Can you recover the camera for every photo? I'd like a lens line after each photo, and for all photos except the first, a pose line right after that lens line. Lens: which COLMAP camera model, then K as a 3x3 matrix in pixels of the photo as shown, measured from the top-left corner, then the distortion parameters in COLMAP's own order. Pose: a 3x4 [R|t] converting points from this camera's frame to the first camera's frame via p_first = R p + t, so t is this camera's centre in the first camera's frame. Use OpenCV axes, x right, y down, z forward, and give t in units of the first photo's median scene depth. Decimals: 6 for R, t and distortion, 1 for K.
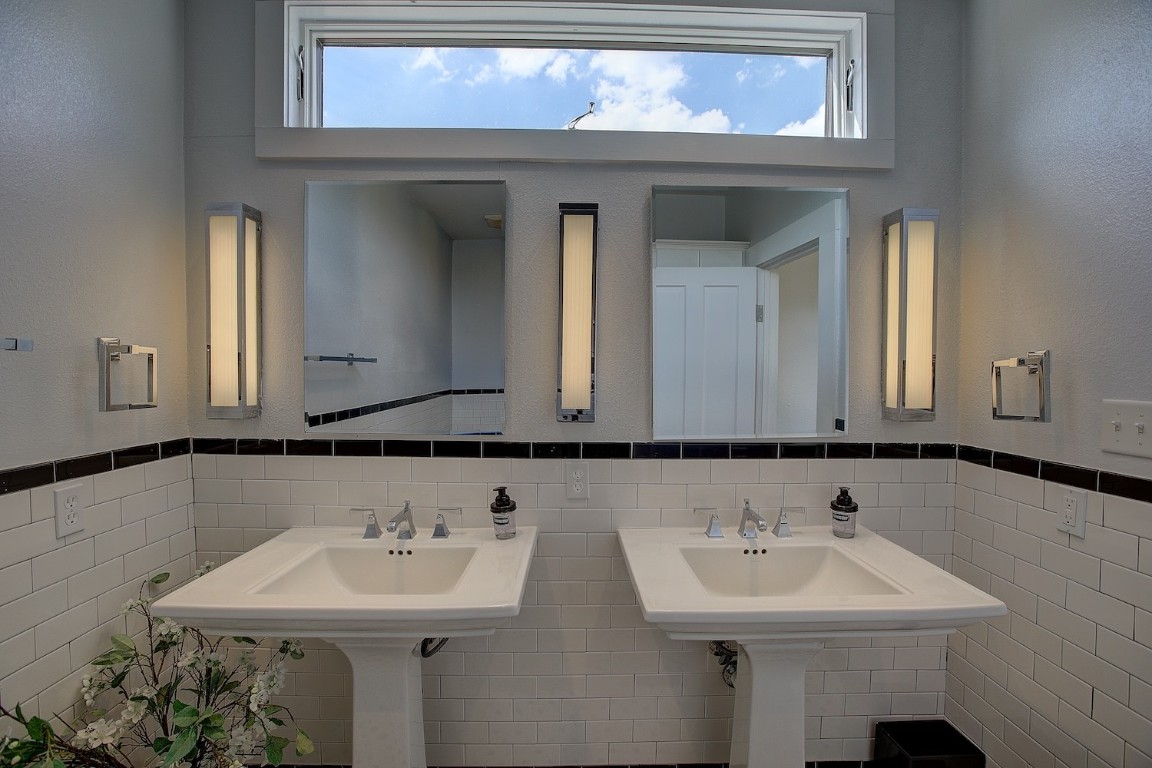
lens RADIAL K [[513.8, 0, 577.0], [0, 513.8, 380.2], [0, 0, 1]] dist [-0.021164, 0.001042]
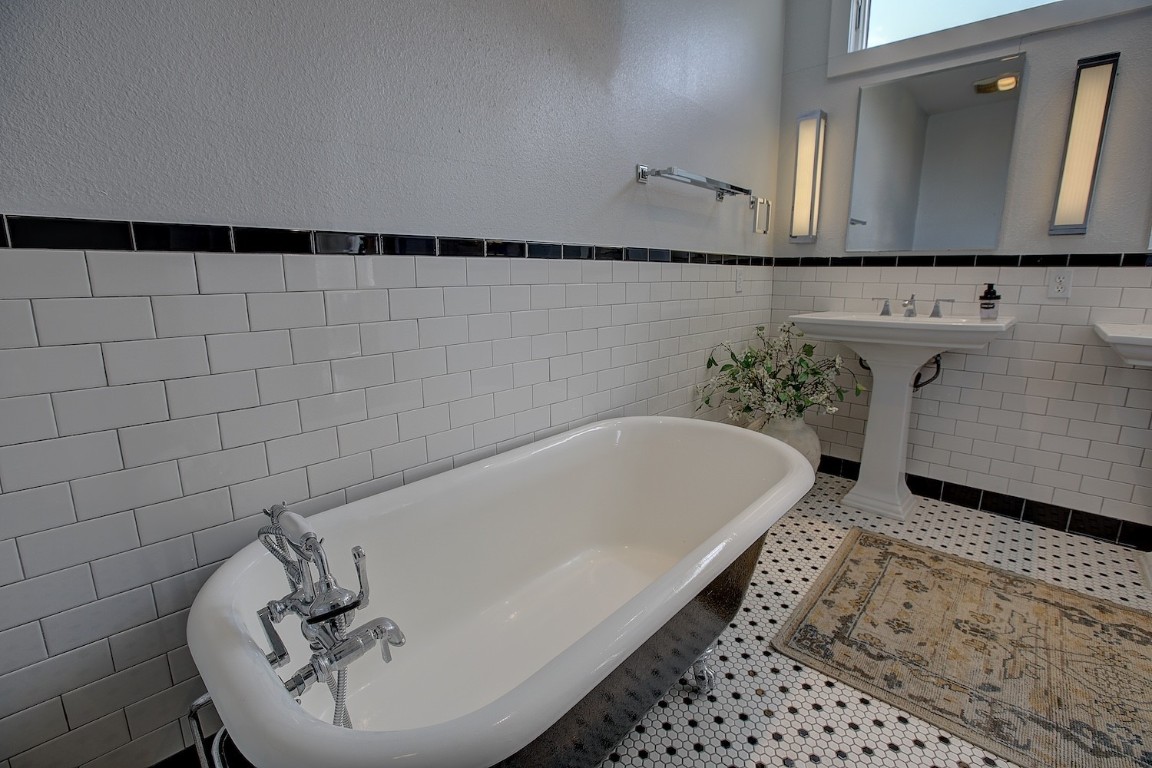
lens RADIAL K [[513.8, 0, 579.8], [0, 513.8, 378.7], [0, 0, 1]] dist [-0.021164, 0.001042]
pose [[0.723055, 0.136485, -0.677173, 0.018745], [-0.017385, 0.983572, 0.179678, 0.231287], [0.690572, -0.118144, 0.713549, -0.831875]]
